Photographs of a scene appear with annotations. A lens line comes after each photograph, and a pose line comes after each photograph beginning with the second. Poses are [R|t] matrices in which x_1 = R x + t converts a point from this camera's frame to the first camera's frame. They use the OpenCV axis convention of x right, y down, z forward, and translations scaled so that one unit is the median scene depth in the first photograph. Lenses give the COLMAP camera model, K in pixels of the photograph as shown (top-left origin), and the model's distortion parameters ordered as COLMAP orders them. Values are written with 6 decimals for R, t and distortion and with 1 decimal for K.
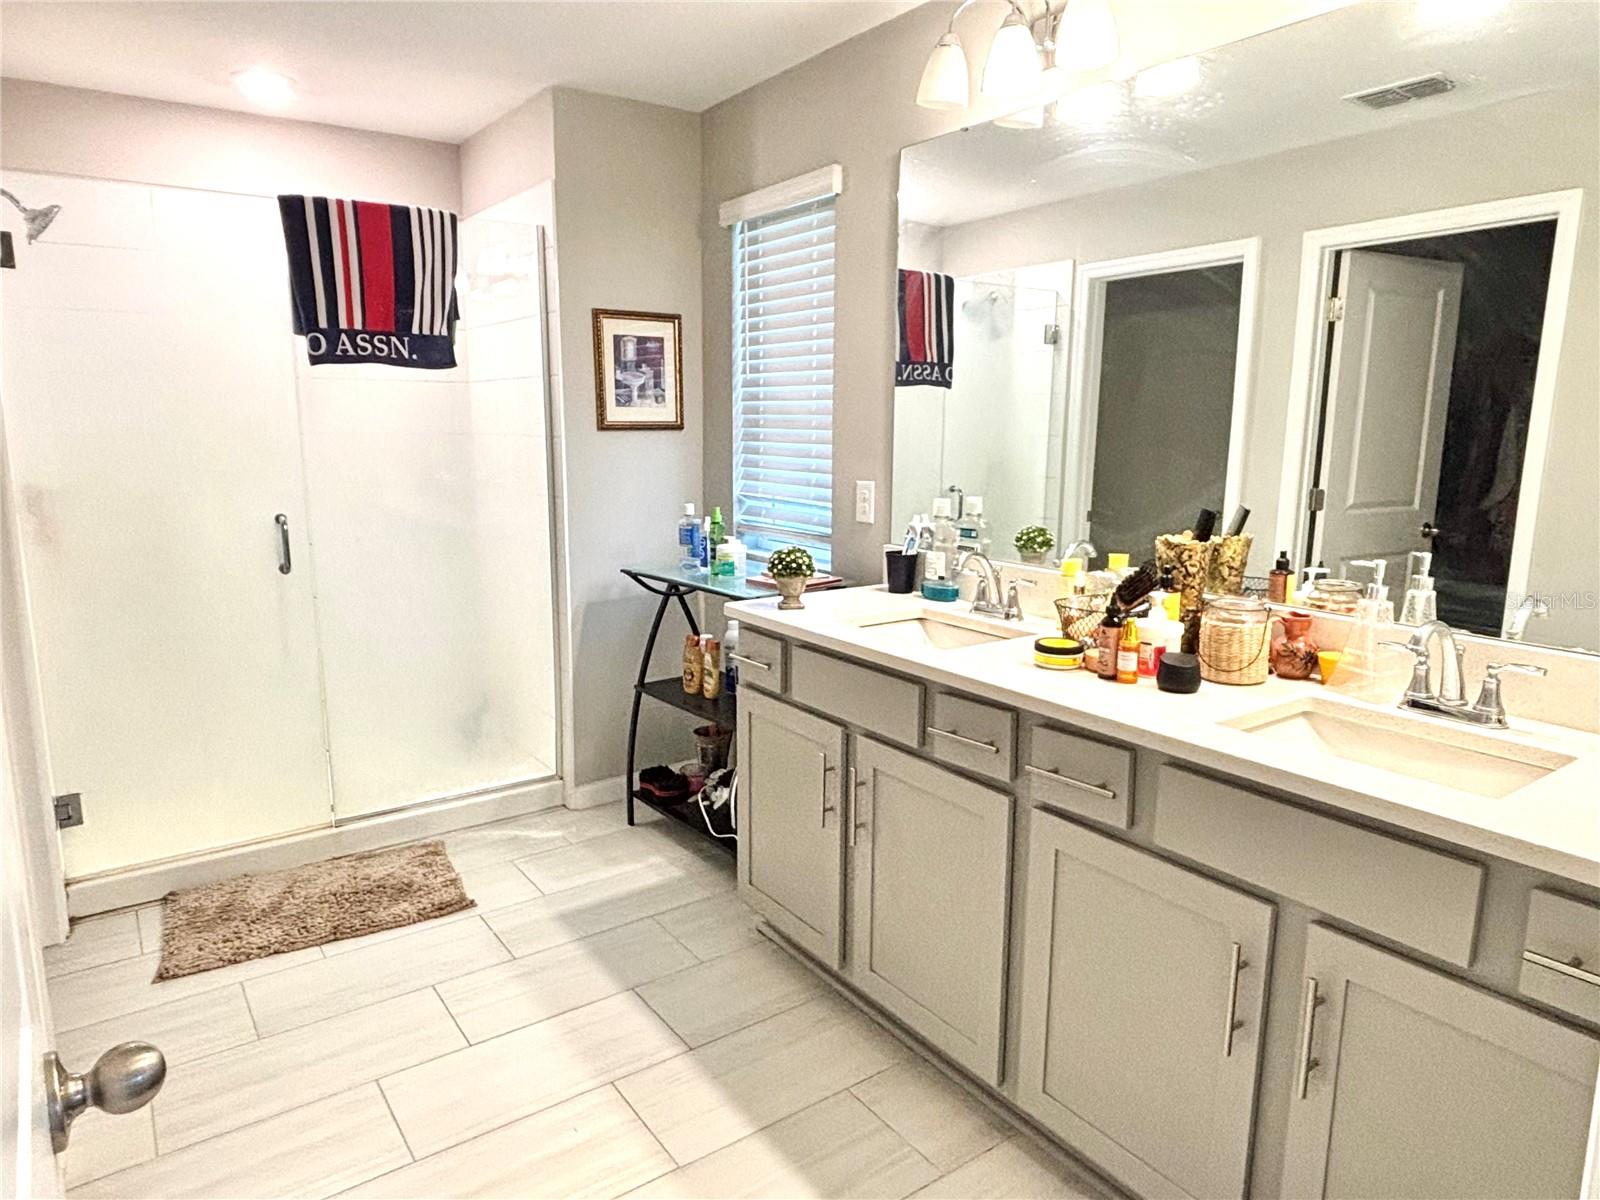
lens RADIAL K [[1003.5, 0, 789.9], [0, 1003.5, 600.9], [0, 0, 1]] dist [0.006694, -0.001457]
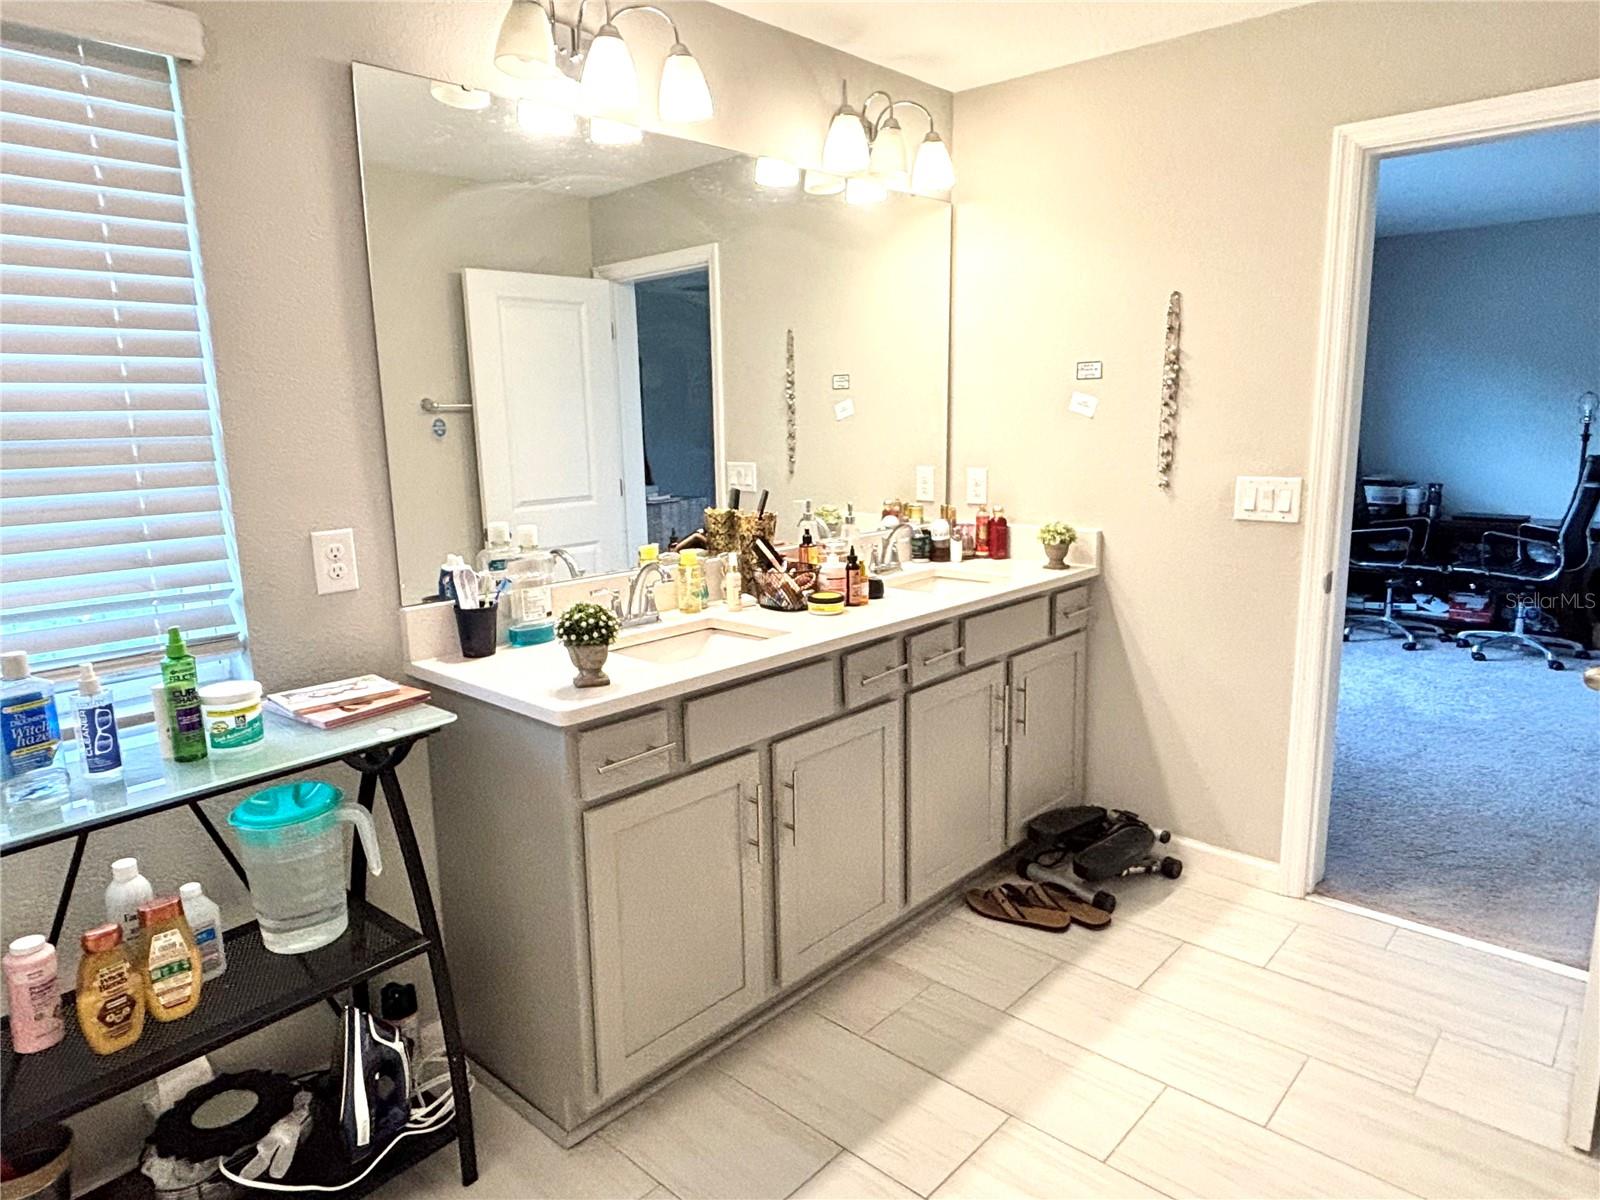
lens RADIAL K [[1003.5, 0, 794.9], [0, 1003.5, 598.2], [0, 0, 1]] dist [0.006694, -0.001457]
pose [[-0.215796, -0.191483, 0.957479, -0.924895], [0.188519, 0.953963, 0.233269, -0.251607], [-0.958067, 0.230841, -0.169764, 1.196567]]
